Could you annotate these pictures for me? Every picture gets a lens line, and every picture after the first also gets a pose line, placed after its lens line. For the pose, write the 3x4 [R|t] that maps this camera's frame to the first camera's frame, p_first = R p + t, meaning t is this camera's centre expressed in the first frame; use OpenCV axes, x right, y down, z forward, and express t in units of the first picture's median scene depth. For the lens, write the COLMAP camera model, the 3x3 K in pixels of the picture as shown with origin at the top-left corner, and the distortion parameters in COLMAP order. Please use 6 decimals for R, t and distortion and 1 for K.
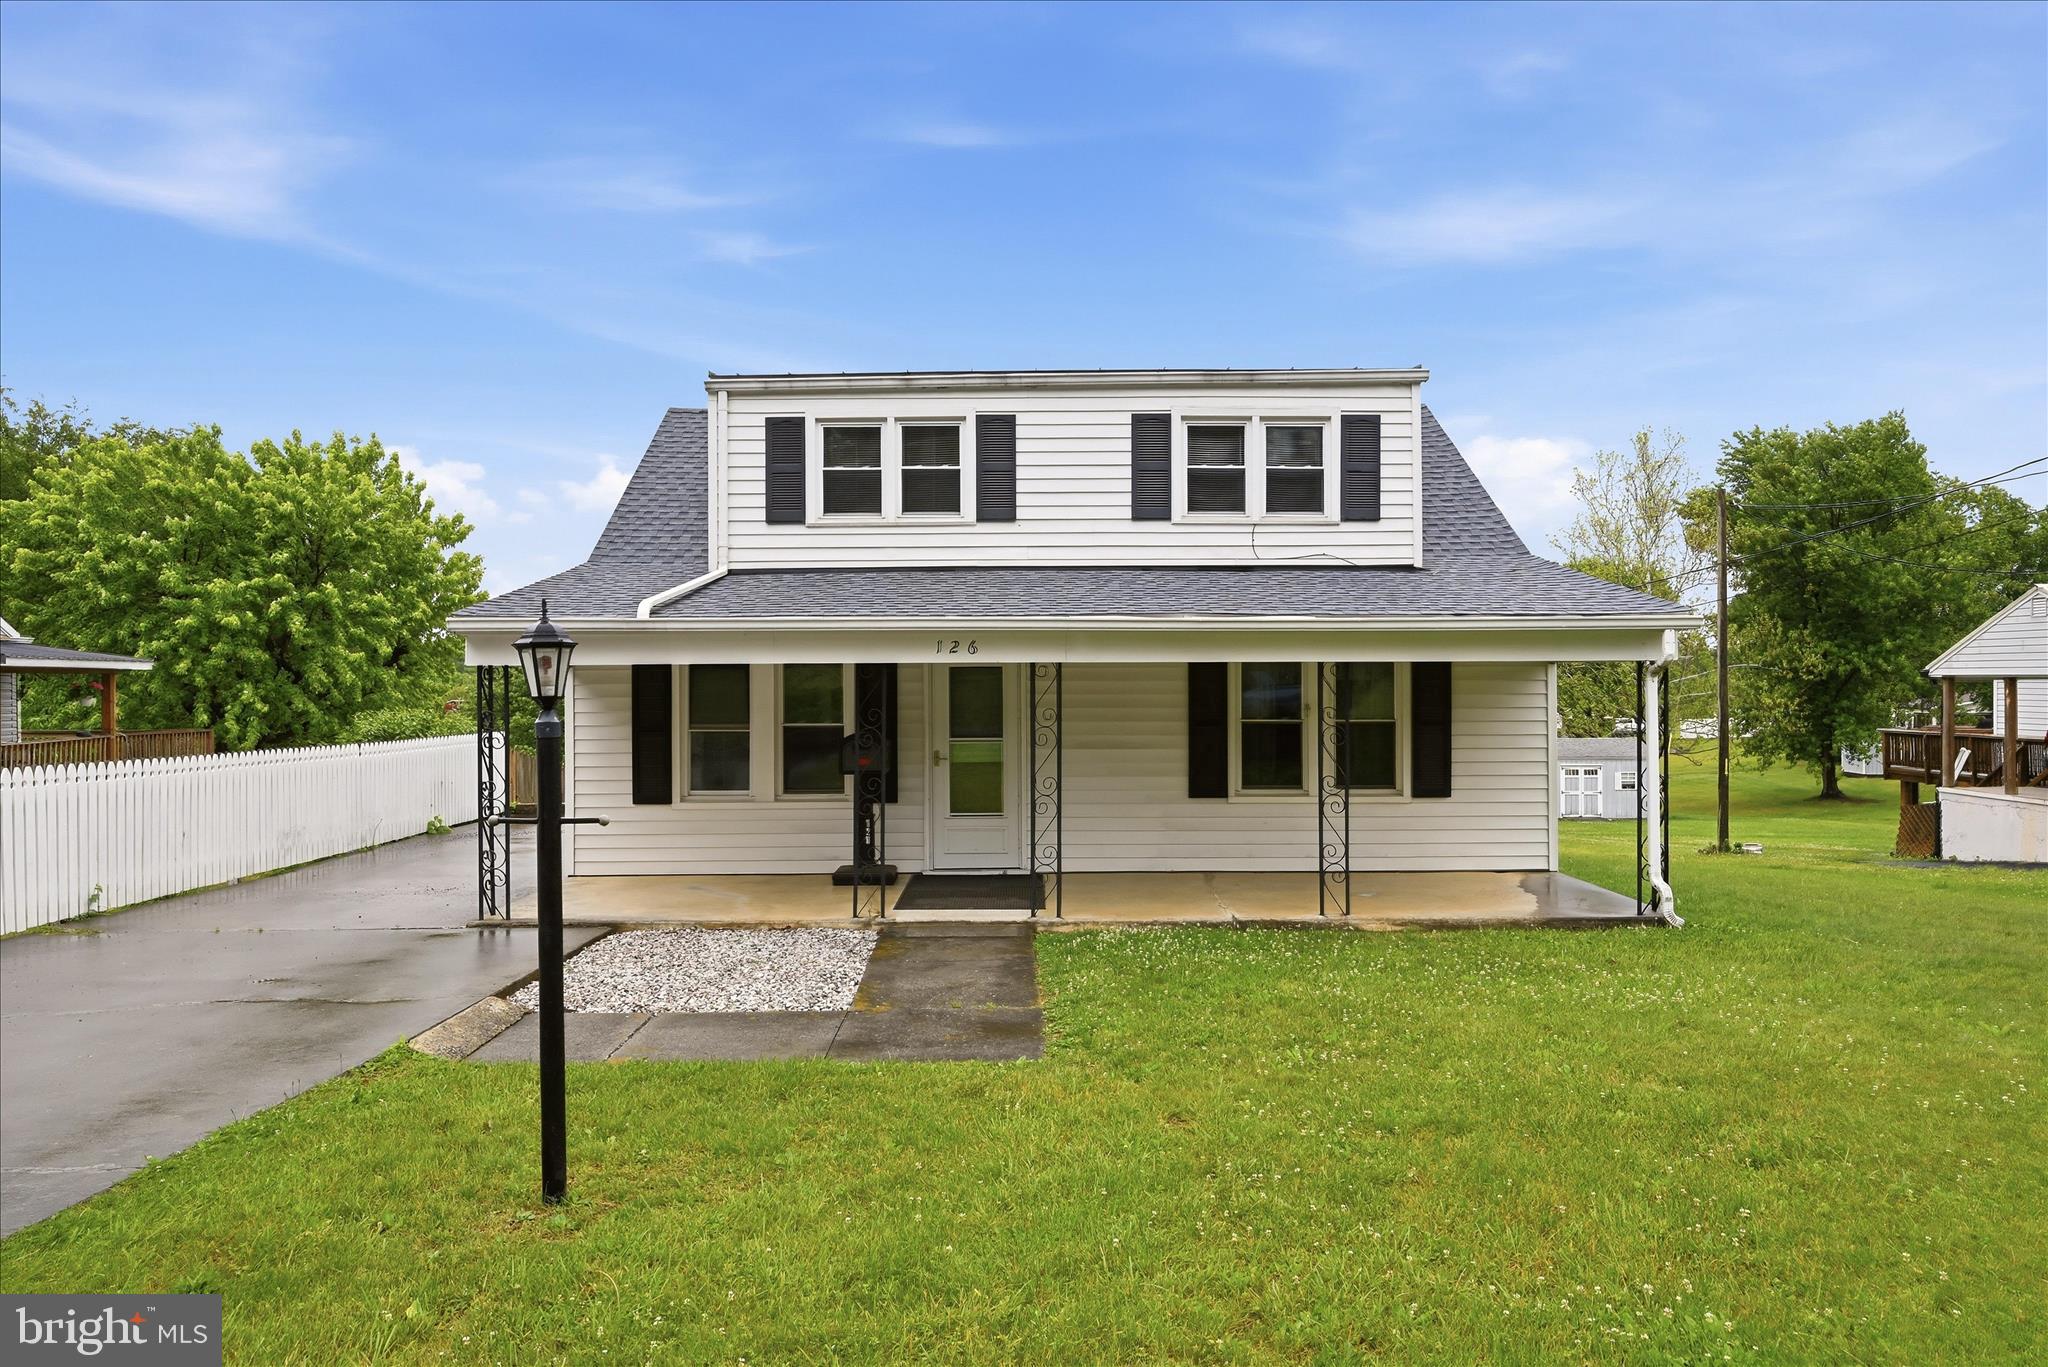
lens RADIAL K [[1311.4, 0, 1024.0], [0, 1311.4, 683.5], [0, 0, 1]] dist [-0.003552, 0.000146]
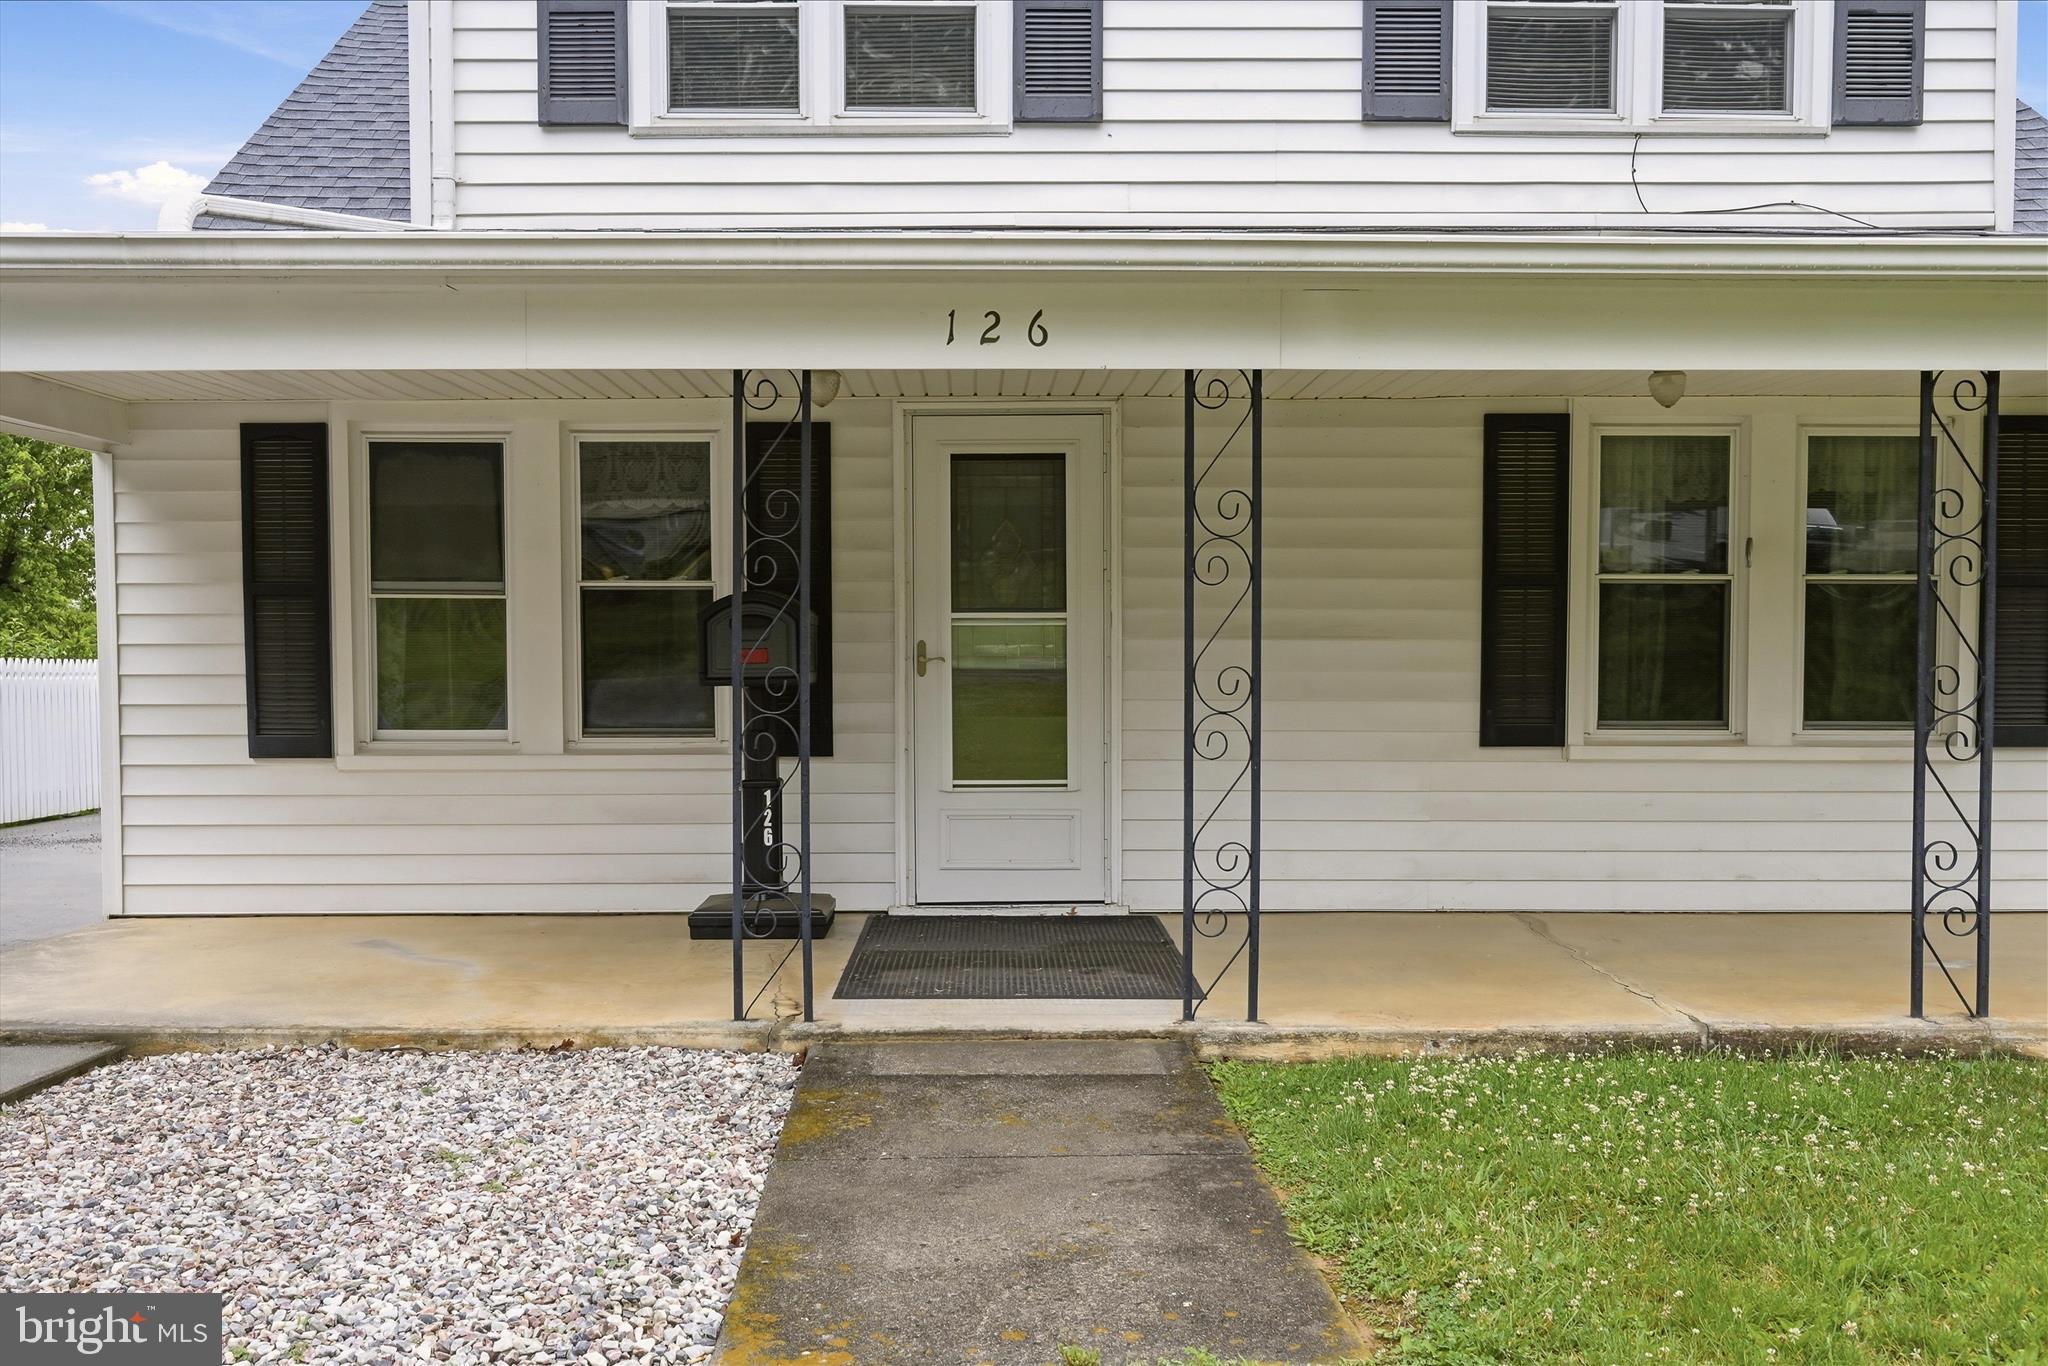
lens RADIAL K [[1826.5, 0, 986.6], [0, 1826.5, 735.7], [0, 0, 1]] dist [-0.000124, -0.008565]
pose [[0.999993, 0.003283, 0.001567, -0.047568], [-0.003346, 0.999099, 0.042305, 0.059682], [-0.001426, -0.042310, 0.999104, 0.391362]]
